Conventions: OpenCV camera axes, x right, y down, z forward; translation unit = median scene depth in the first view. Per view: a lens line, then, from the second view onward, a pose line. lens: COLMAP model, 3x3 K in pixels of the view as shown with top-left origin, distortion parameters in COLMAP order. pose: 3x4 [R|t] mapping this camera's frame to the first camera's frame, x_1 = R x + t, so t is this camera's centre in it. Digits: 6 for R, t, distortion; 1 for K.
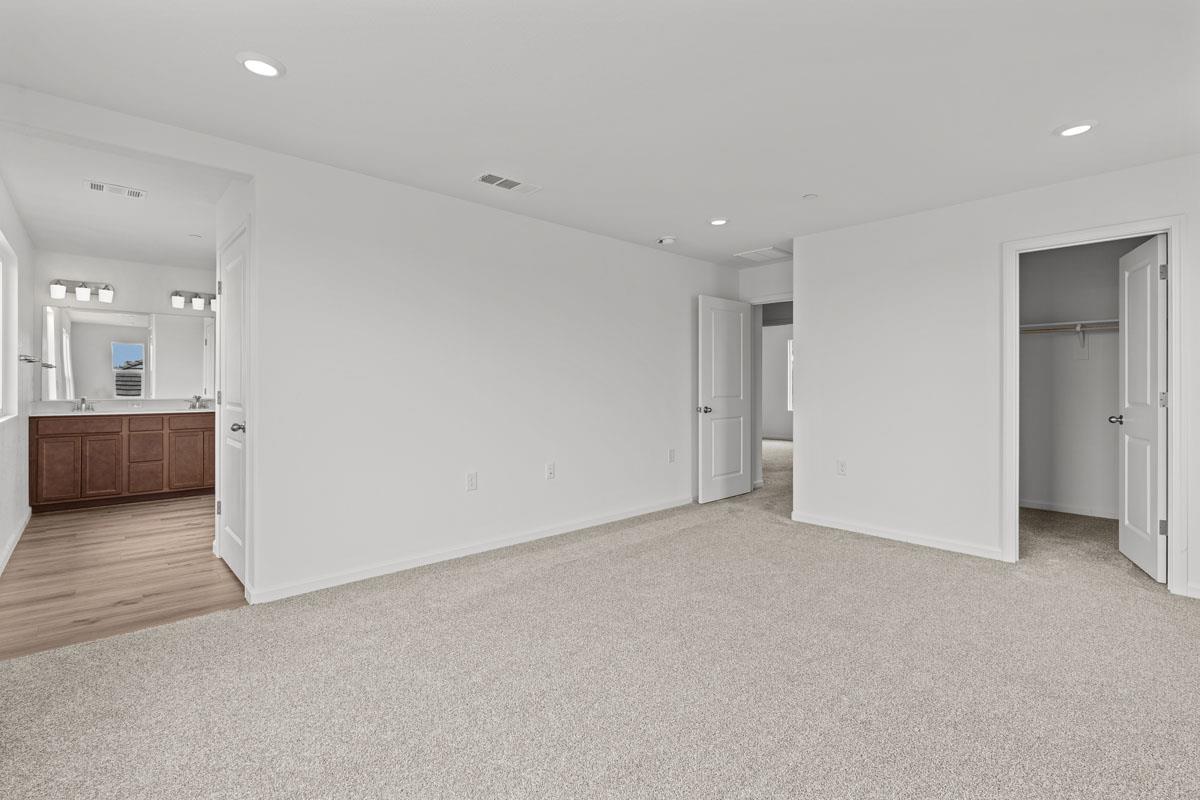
lens RADIAL K [[543.6, 0, 600.0], [0, 543.6, 400.0], [0, 0, 1]] dist [0.000425, -0.000137]
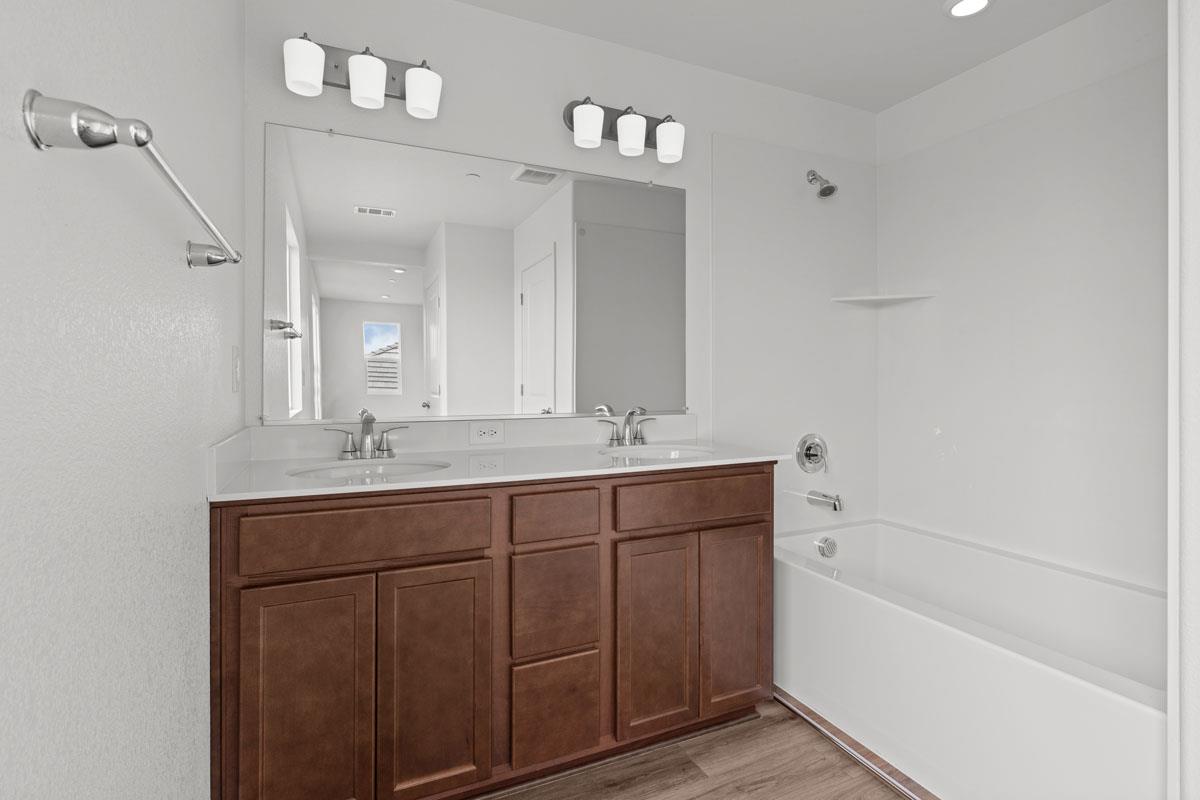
lens RADIAL K [[581.6, 0, 600.0], [0, 581.6, 400.0], [0, 0, 1]] dist [-0.000253, 0.000019]
pose [[0.949944, 0.009062, -0.312289, -0.744513], [-0.004611, 0.999877, 0.014988, -0.019362], [0.312386, -0.012798, 0.949869, 0.749244]]
